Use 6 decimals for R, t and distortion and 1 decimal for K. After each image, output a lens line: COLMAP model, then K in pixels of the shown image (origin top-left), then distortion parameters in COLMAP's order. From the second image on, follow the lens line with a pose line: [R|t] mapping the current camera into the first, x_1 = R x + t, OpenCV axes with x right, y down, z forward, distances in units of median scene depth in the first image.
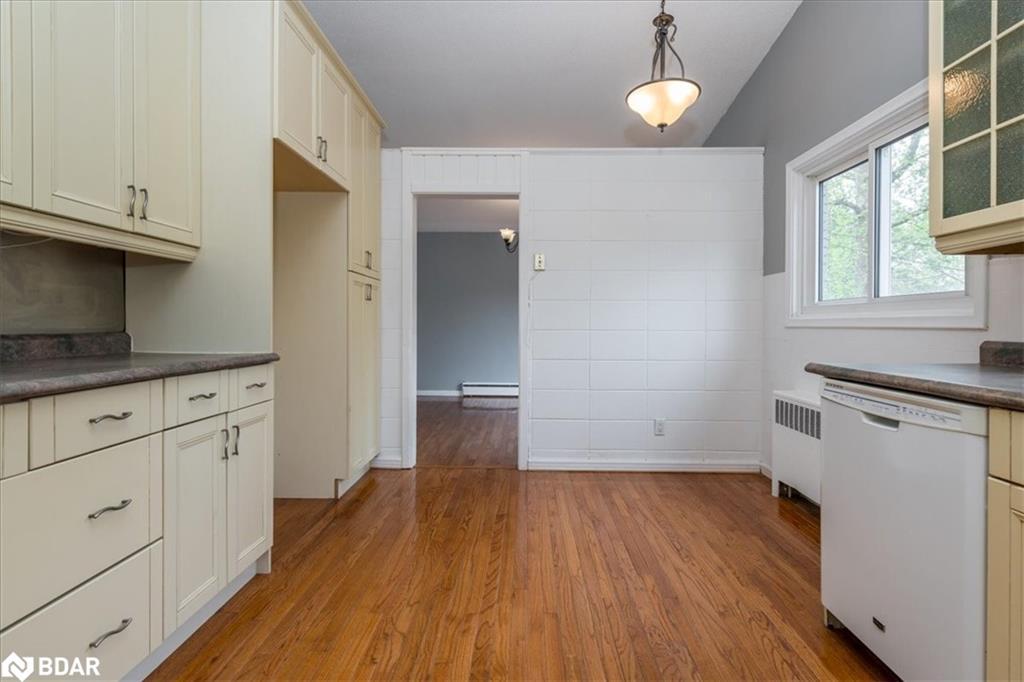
lens RADIAL K [[415.2, 0, 513.7], [0, 415.2, 329.3], [0, 0, 1]] dist [0.000293, 0.000040]
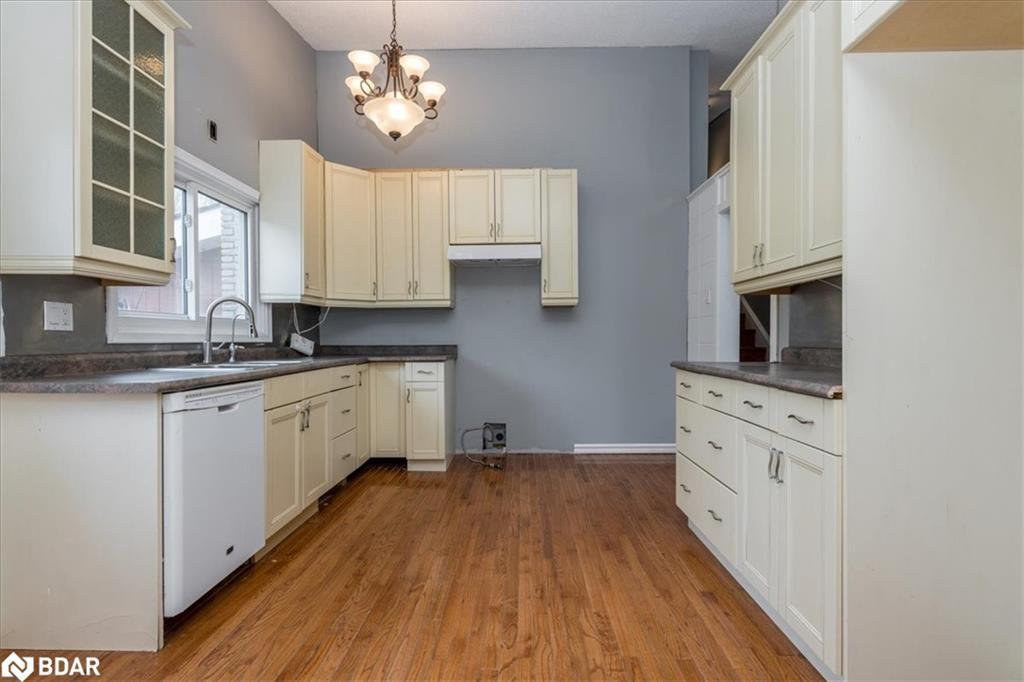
lens RADIAL K [[415.2, 0, 513.7], [0, 415.2, 329.3], [0, 0, 1]] dist [0.000293, 0.000040]
pose [[-0.999962, -0.002318, -0.008403, -0.072015], [-0.002346, 0.999992, 0.003356, -0.047386], [0.008396, 0.003375, -0.999959, 2.109758]]
